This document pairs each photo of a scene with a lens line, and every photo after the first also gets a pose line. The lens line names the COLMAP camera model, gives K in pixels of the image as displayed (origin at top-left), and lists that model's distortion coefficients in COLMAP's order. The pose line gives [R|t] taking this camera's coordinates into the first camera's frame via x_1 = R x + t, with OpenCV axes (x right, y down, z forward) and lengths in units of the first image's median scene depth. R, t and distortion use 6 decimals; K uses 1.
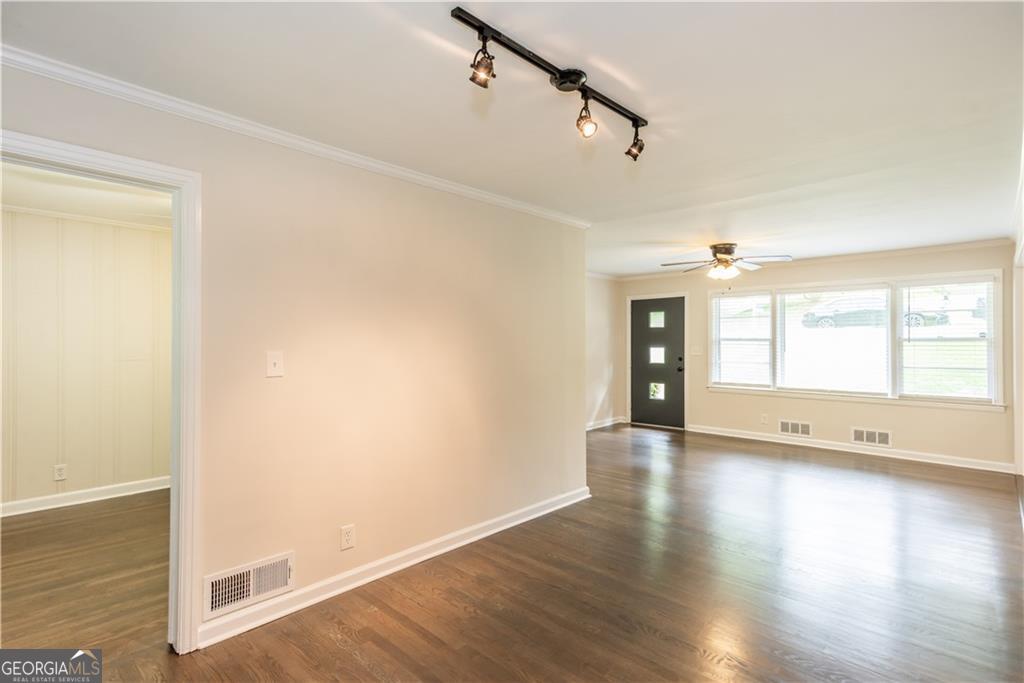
lens RADIAL K [[506.5, 0, 510.5], [0, 506.5, 338.2], [0, 0, 1]] dist [0.011257, -0.000277]
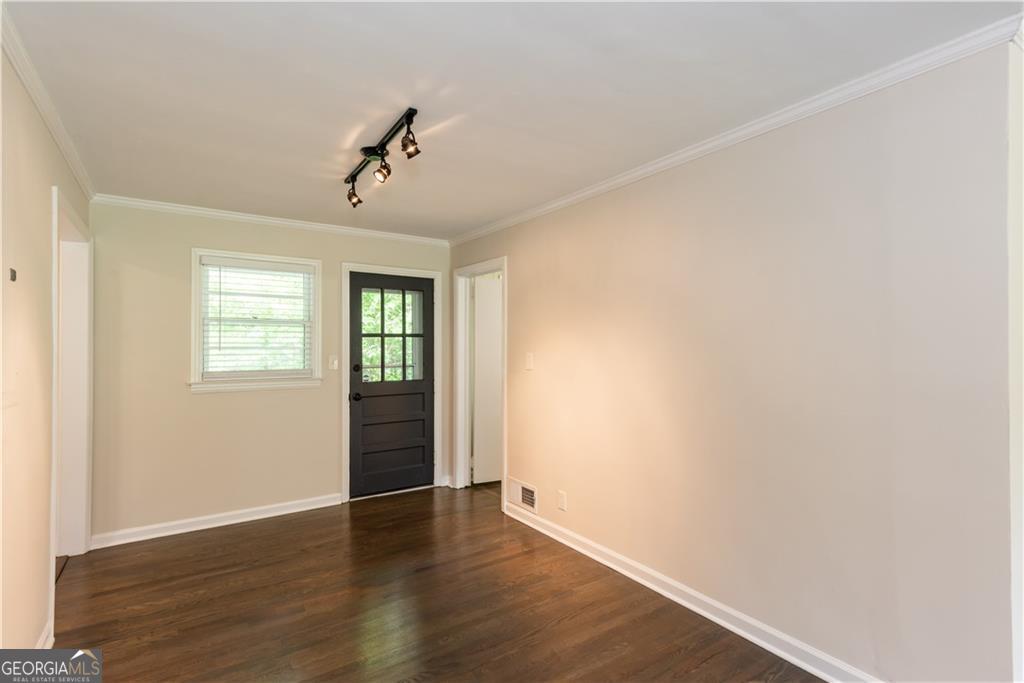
lens RADIAL K [[494.7, 0, 512.0], [0, 494.7, 341.5], [0, 0, 1]] dist [0.017681, 0.000274]
pose [[-0.219132, -0.010994, -0.975633, 0.391361], [0.005771, 0.999904, -0.012564, 0.003214], [0.975678, -0.008383, -0.219047, 0.487287]]
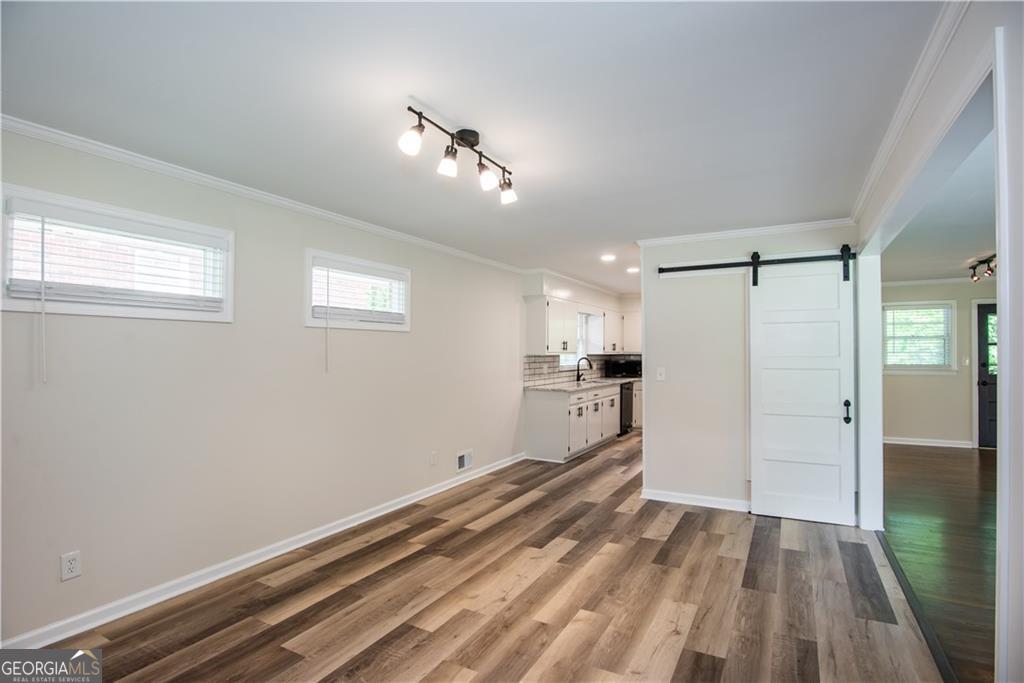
lens RADIAL K [[504.5, 0, 512.9], [0, 504.5, 349.3], [0, 0, 1]] dist [-0.018738, -0.000772]
pose [[-0.968873, 0.000353, -0.247558, 1.012133], [0.003217, 0.999933, -0.011162, 0.004470], [0.247537, -0.011611, -0.968809, 0.907200]]
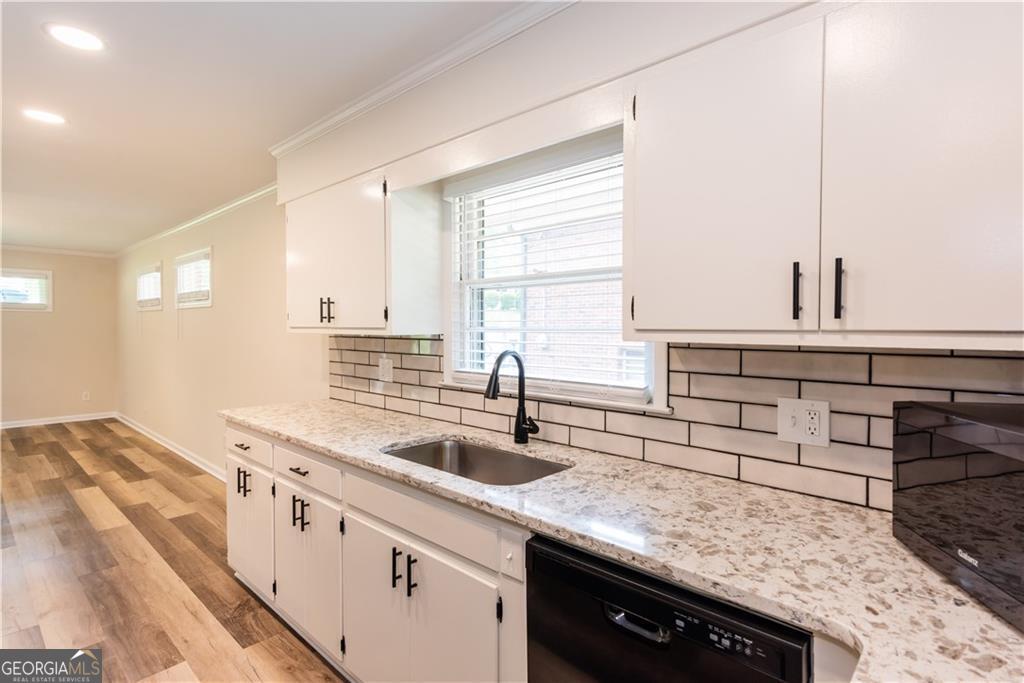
lens RADIAL K [[494.7, 0, 512.0], [0, 494.7, 341.5], [0, 0, 1]] dist [0.017681, 0.000274]
pose [[-0.022663, -0.029867, 0.999297, 0.266247], [-0.009298, 0.999517, 0.029663, -0.002286], [-0.999700, -0.008619, -0.022929, -0.208435]]
